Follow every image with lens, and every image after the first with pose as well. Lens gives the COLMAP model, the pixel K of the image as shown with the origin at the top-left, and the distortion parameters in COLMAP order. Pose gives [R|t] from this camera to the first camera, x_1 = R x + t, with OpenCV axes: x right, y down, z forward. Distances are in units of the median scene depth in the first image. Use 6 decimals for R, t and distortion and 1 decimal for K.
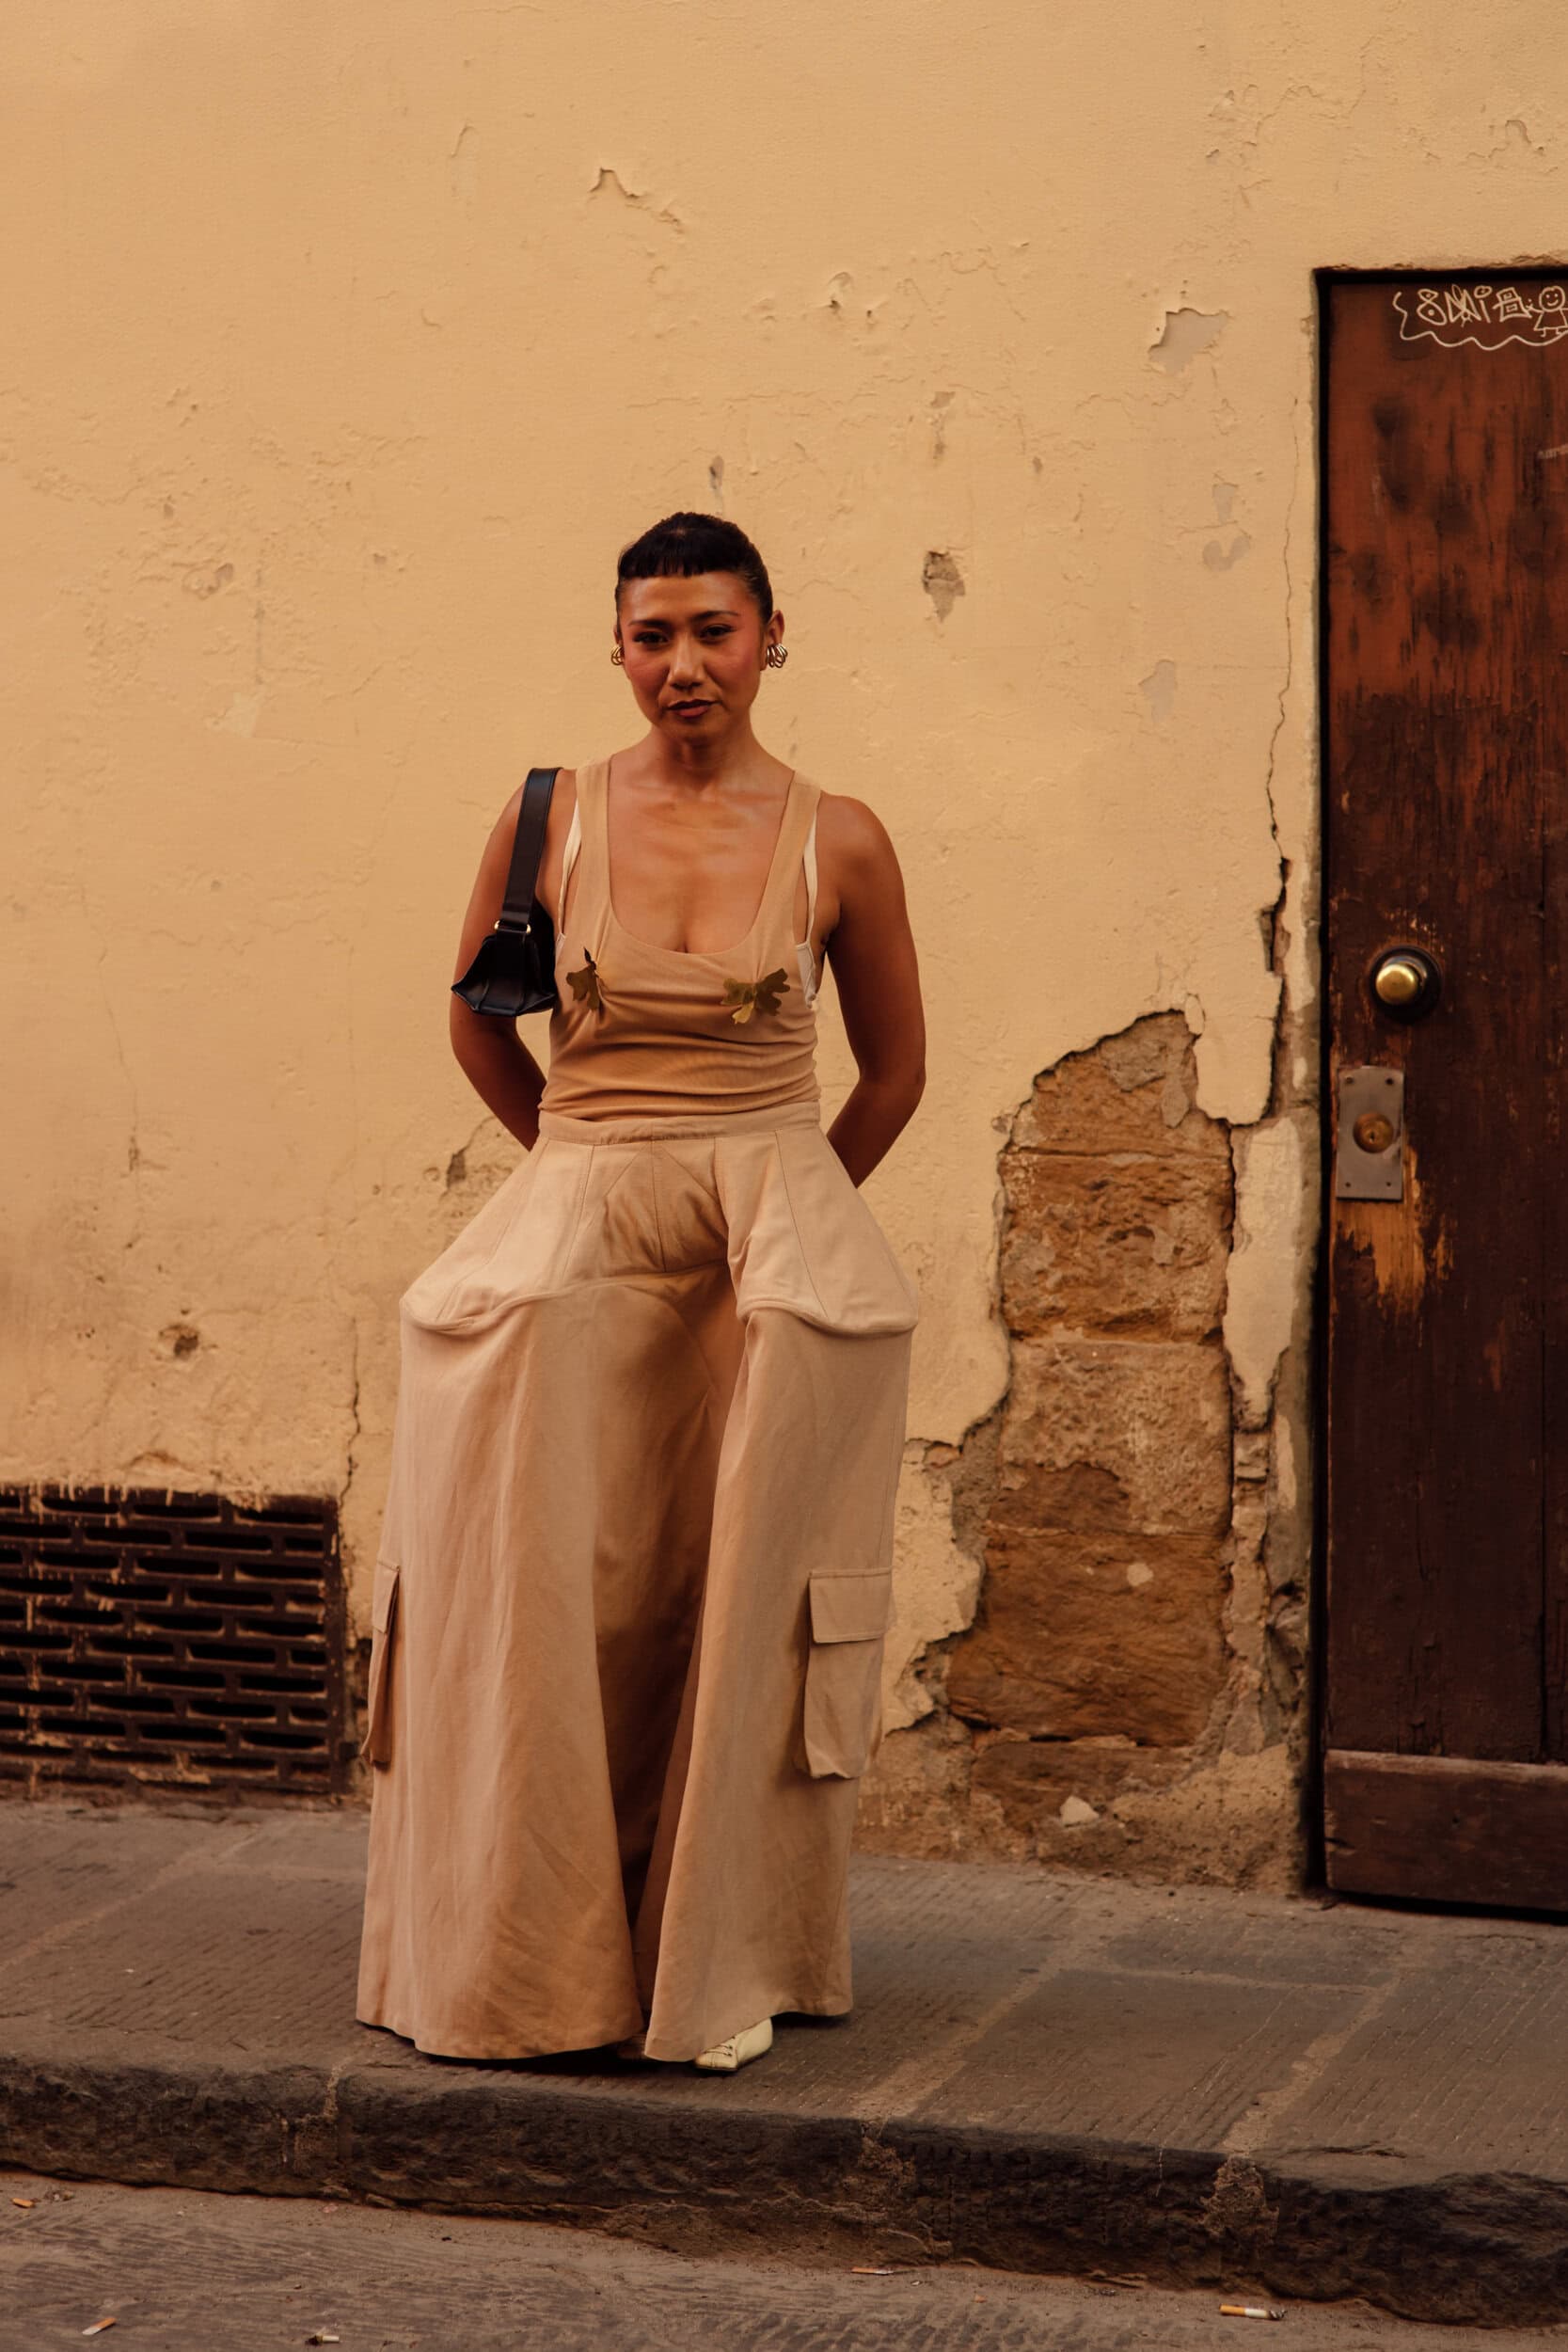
lens RADIAL K [[5846.5, 0, 764.3], [0, 5846.5, 988.7], [0, 0, 1]] dist [-0.029076, 0.000000]
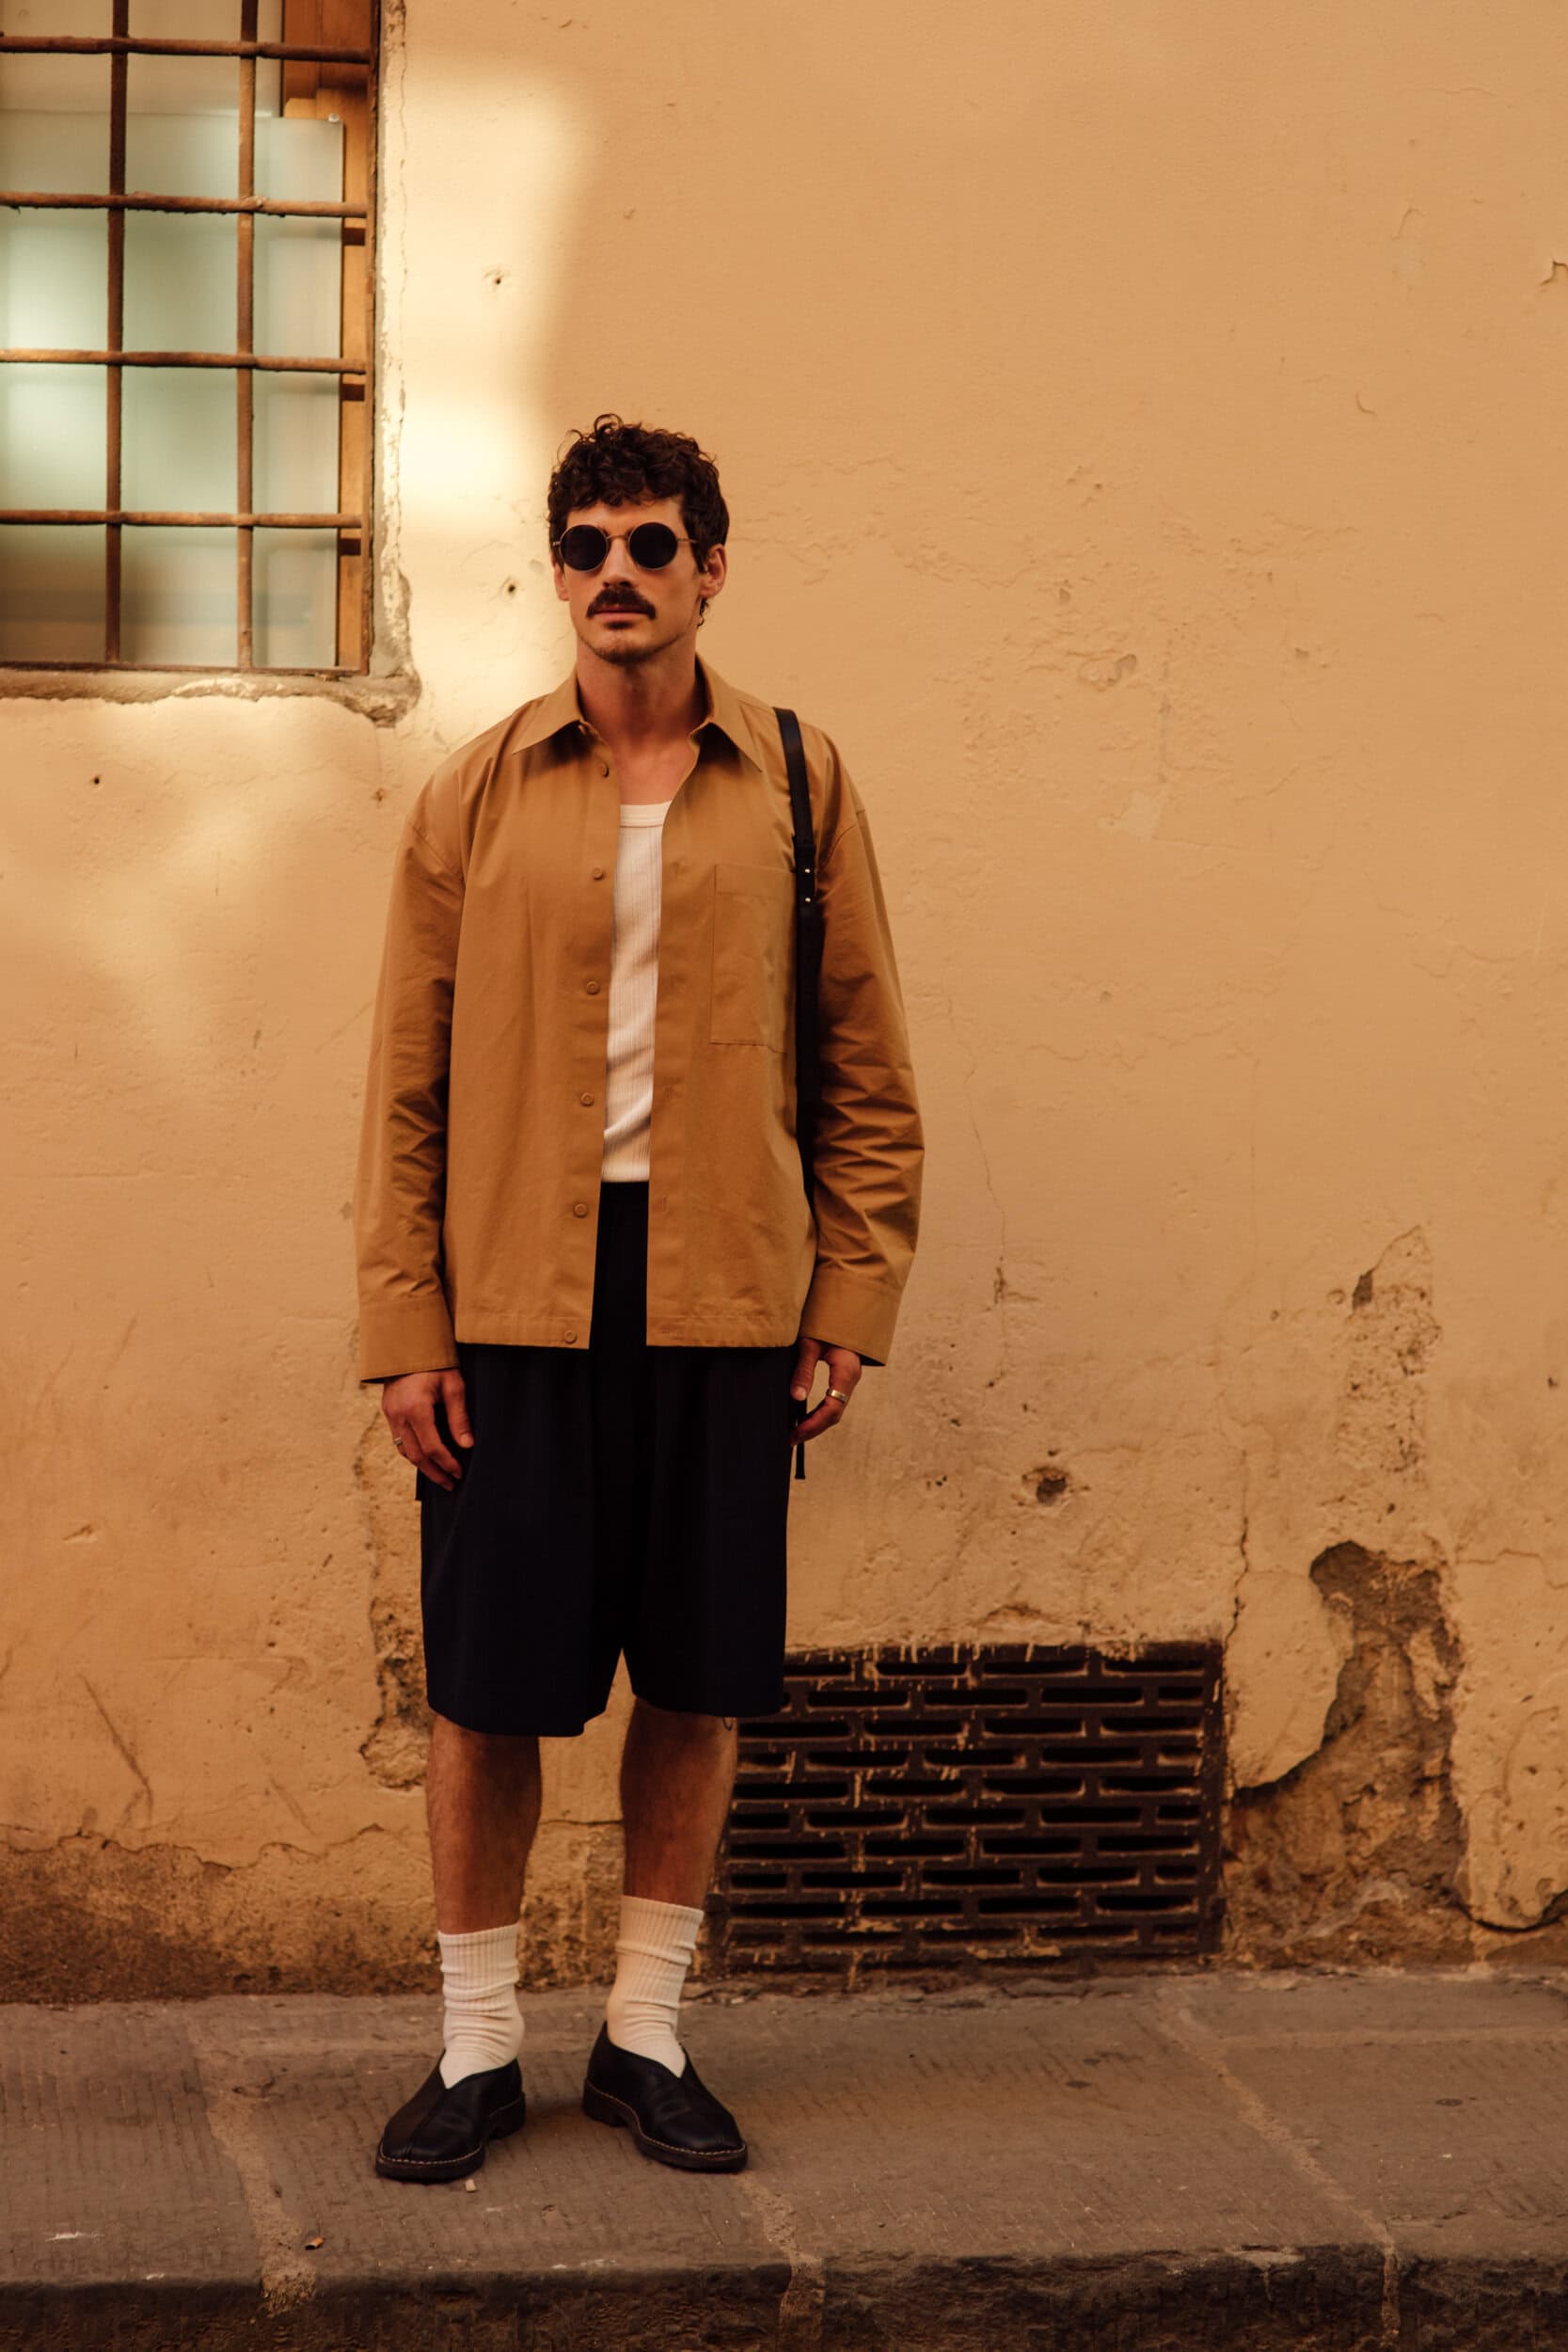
lens RADIAL K [[5846.5, 0, 819.3], [0, 5846.5, 973.0], [0, 0, 1]] dist [-0.029076, 0.000000]
pose [[0.862003, -0.007006, 0.506856, -0.612057], [0.010109, 0.999943, -0.003370, -0.018869], [-0.506803, 0.008029, 0.862024, 0.215883]]
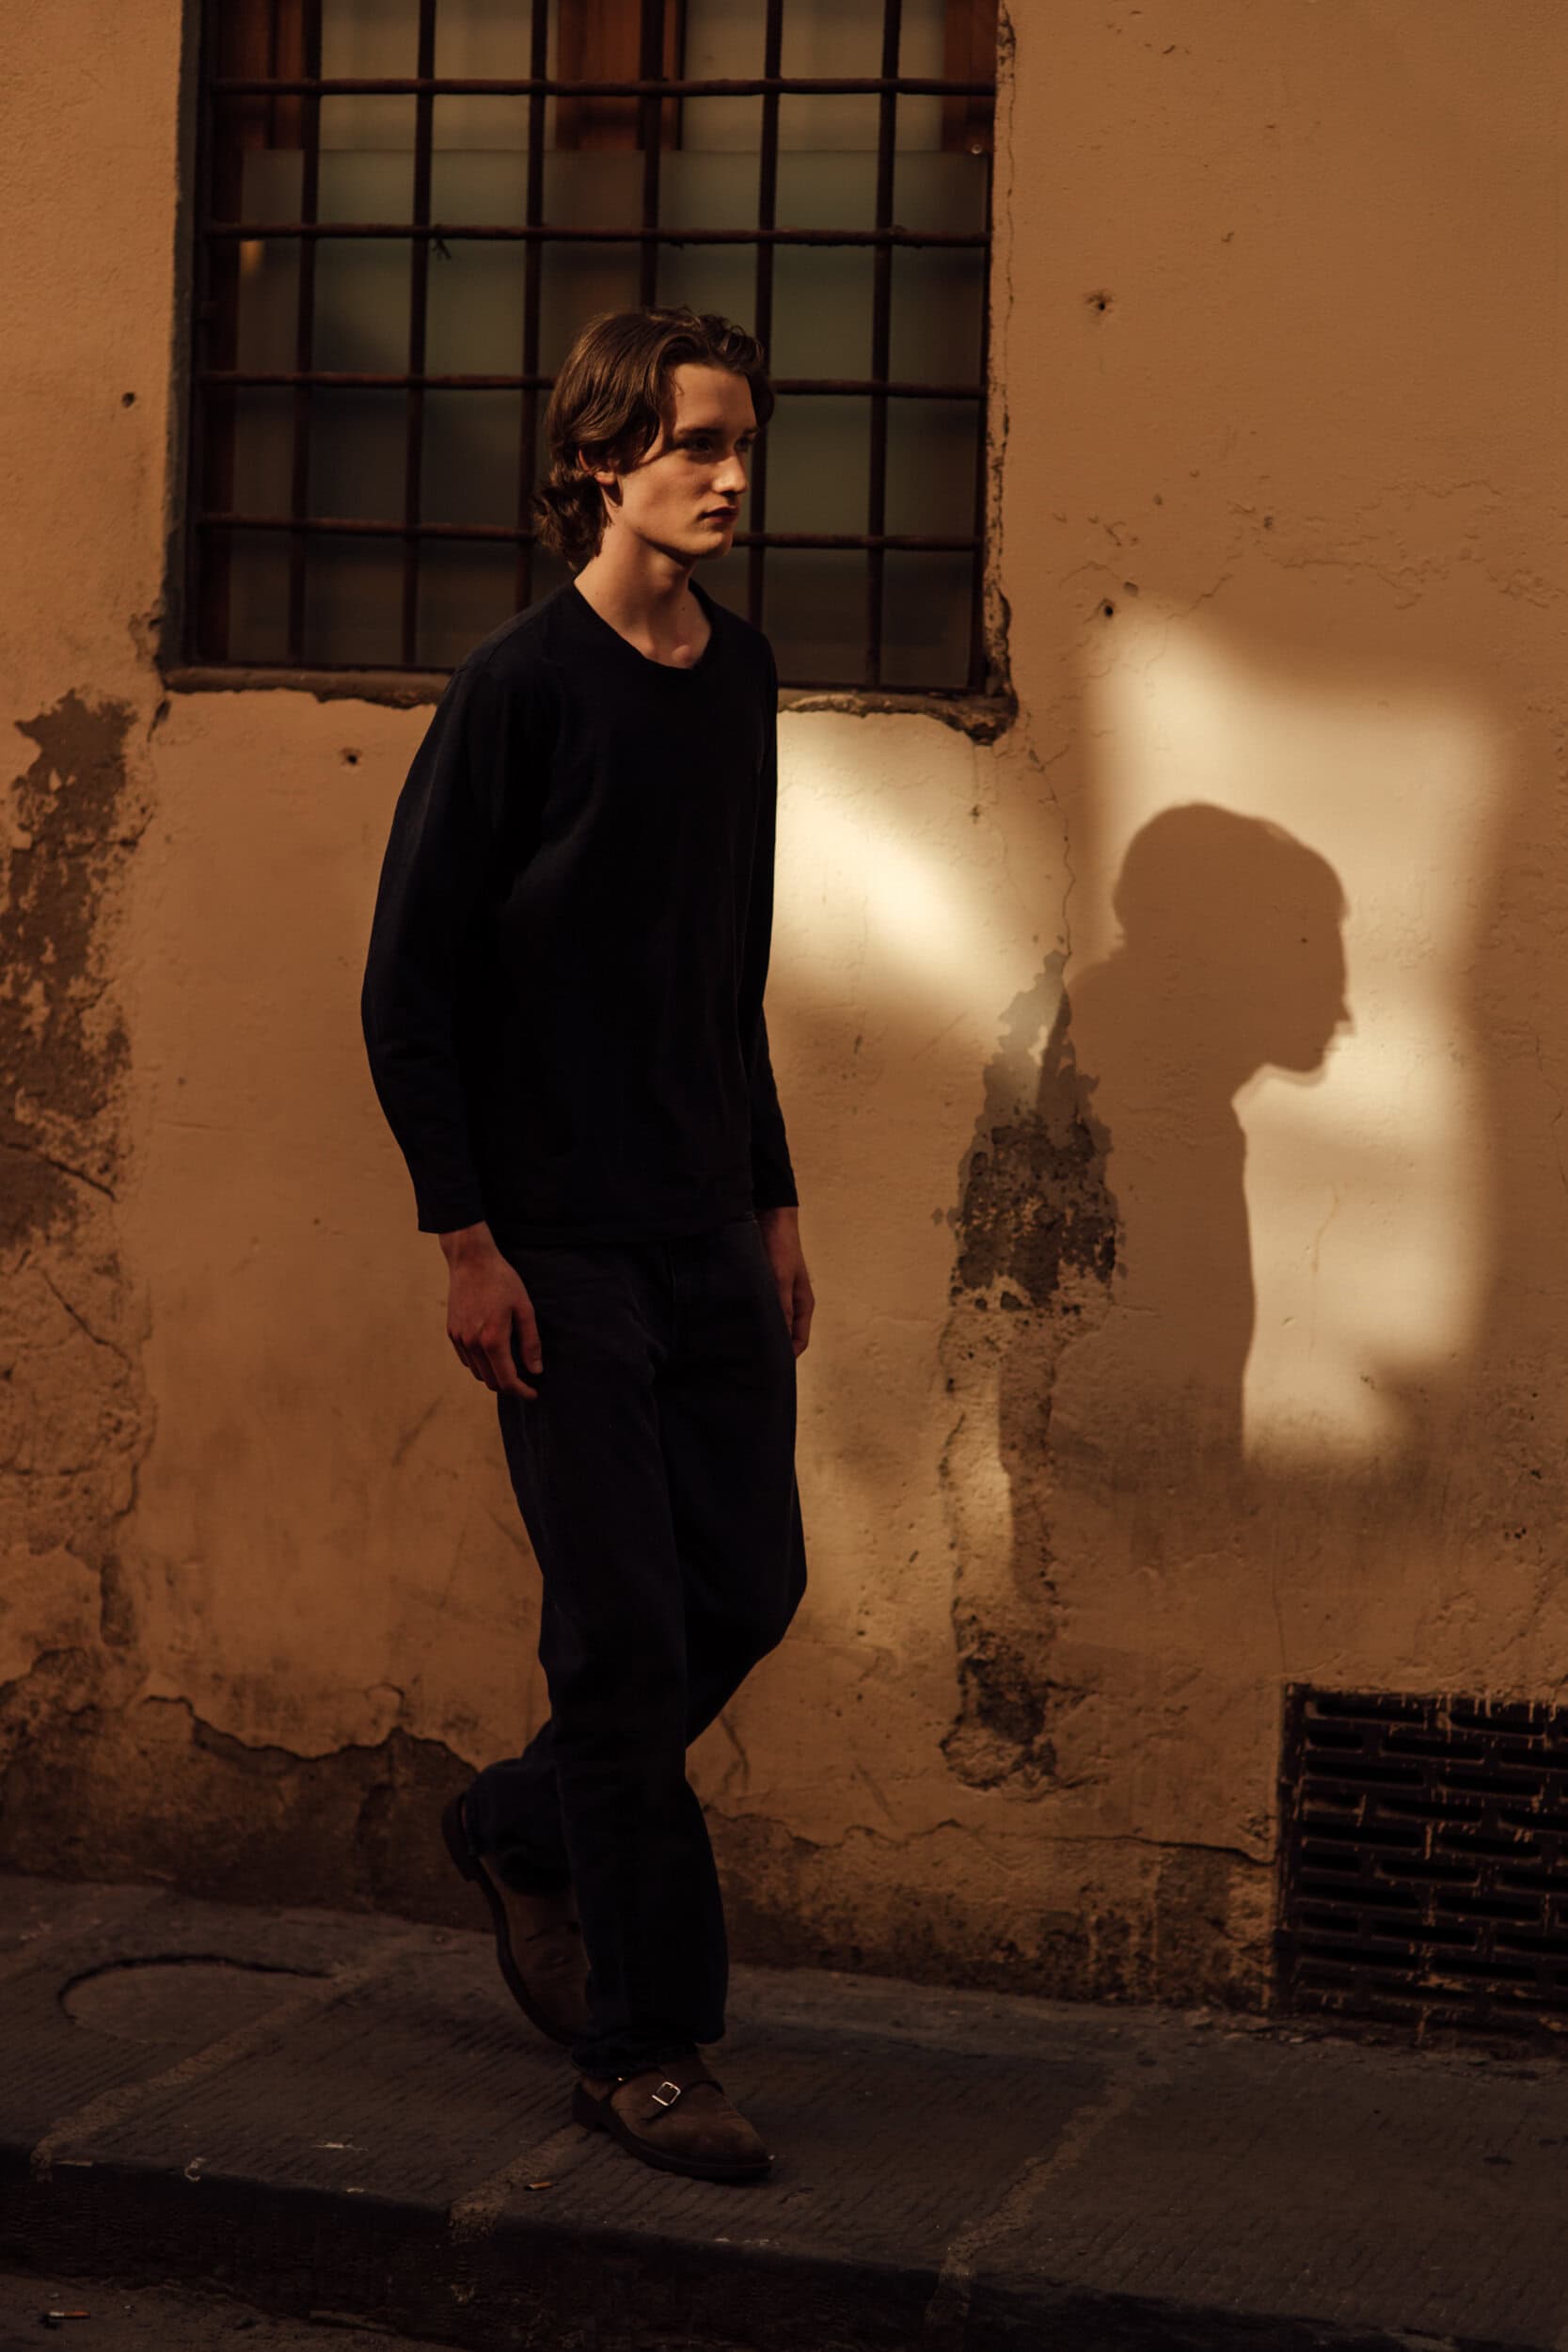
lens RADIAL K [[5846.5, 0, 704.6], [0, 5846.5, 946.5], [0, 0, 1]] dist [-0.029076, 0.000000]
pose [[0.999307, 0.035440, 0.011369, -0.259040], [-0.035356, 0.999347, -0.007499, -0.020354], [-0.011627, 0.007092, 0.999907, 0.105289]]
